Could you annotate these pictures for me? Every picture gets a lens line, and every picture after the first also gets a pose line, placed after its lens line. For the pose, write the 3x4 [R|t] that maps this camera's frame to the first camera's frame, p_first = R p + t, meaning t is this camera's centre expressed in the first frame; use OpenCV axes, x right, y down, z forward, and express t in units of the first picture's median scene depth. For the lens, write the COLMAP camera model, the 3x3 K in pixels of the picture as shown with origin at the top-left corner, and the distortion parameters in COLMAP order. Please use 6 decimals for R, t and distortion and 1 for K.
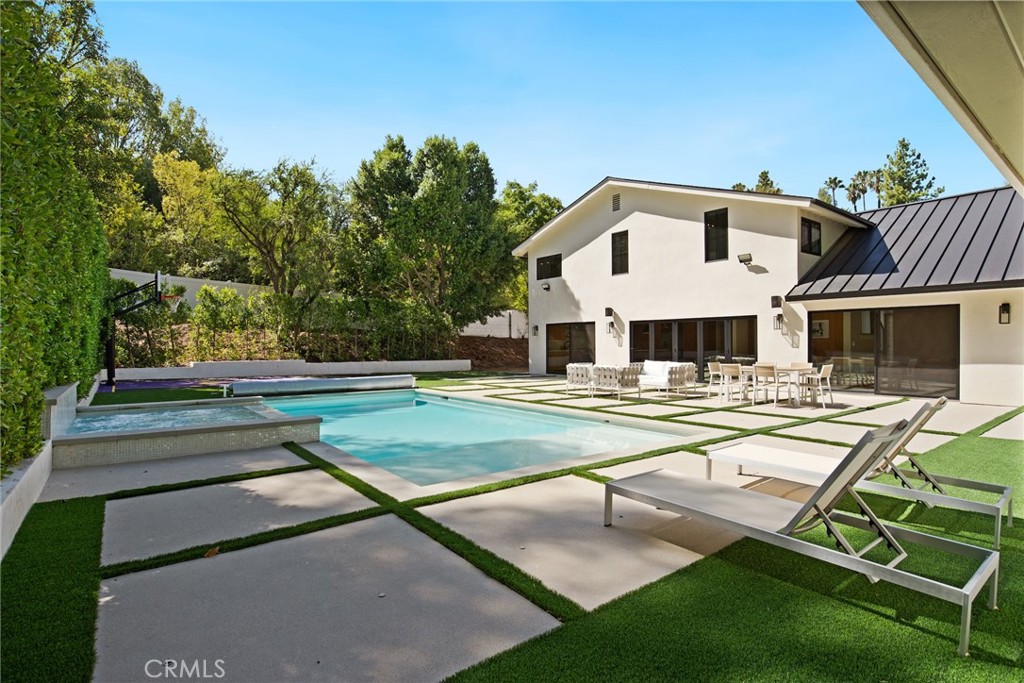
lens RADIAL K [[519.6, 0, 521.3], [0, 519.6, 338.1], [0, 0, 1]] dist [-0.019513, 0.001595]
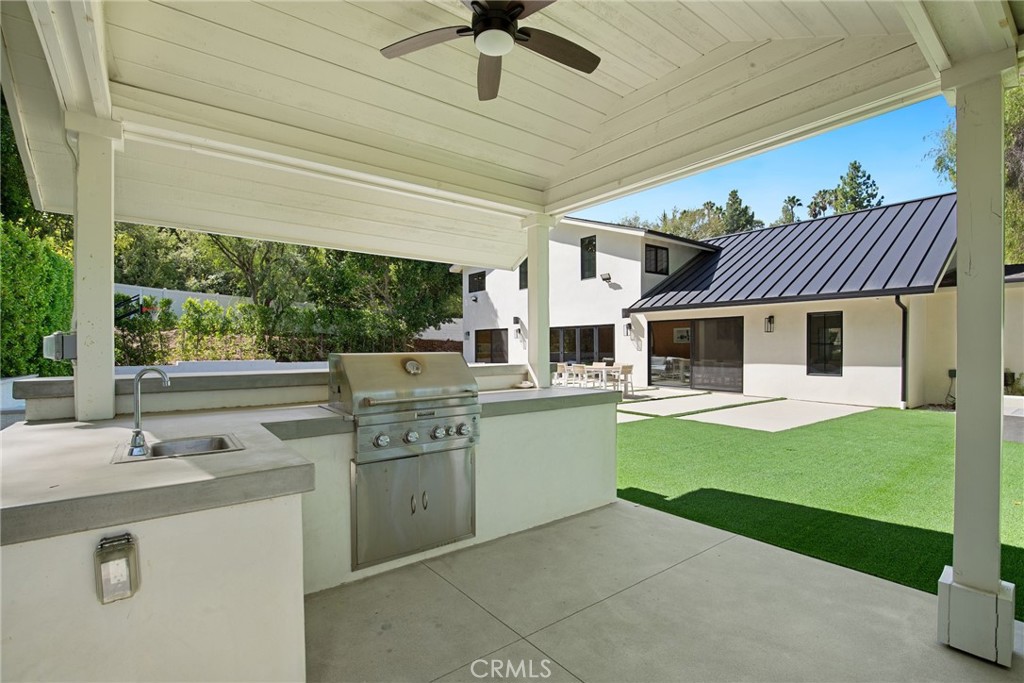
lens RADIAL K [[470.7, 0, 521.8], [0, 470.7, 346.1], [0, 0, 1]] dist [-0.025897, 0.001267]
pose [[0.999904, 0.001363, -0.013789, 0.179404], [-0.001191, 0.999921, 0.012485, -0.003807], [0.013805, -0.012467, 0.999827, -0.078188]]
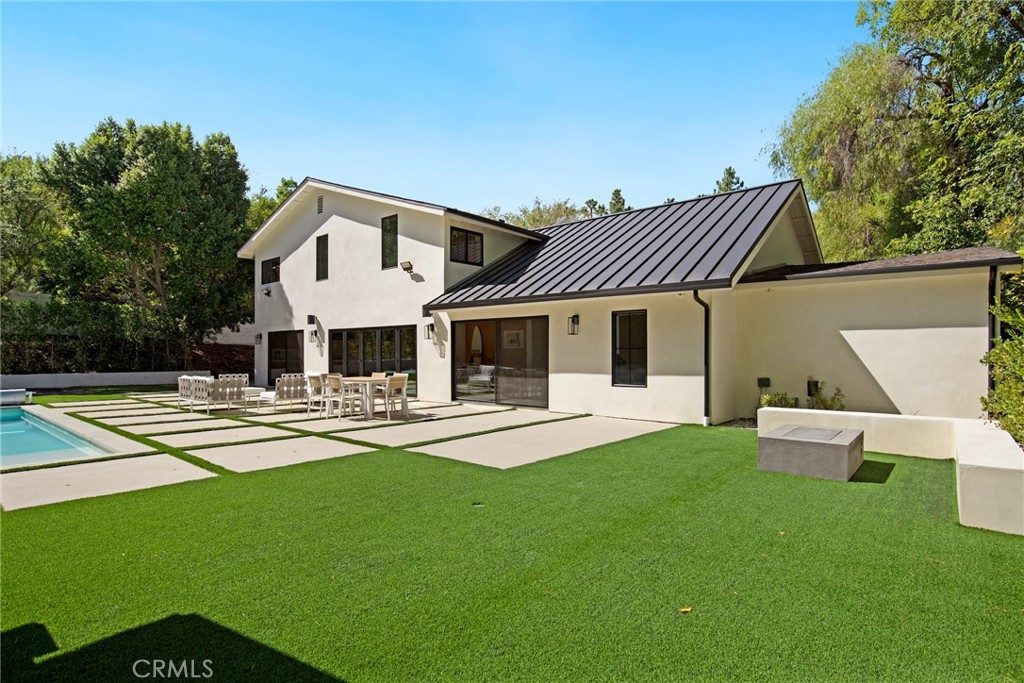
lens RADIAL K [[519.6, 0, 517.6], [0, 519.6, 348.0], [0, 0, 1]] dist [-0.019513, 0.001595]
pose [[0.978566, 0.002018, 0.205923, 0.312552], [-0.002685, 0.999992, 0.002962, -0.001861], [-0.205916, -0.003452, 0.978564, -0.003708]]
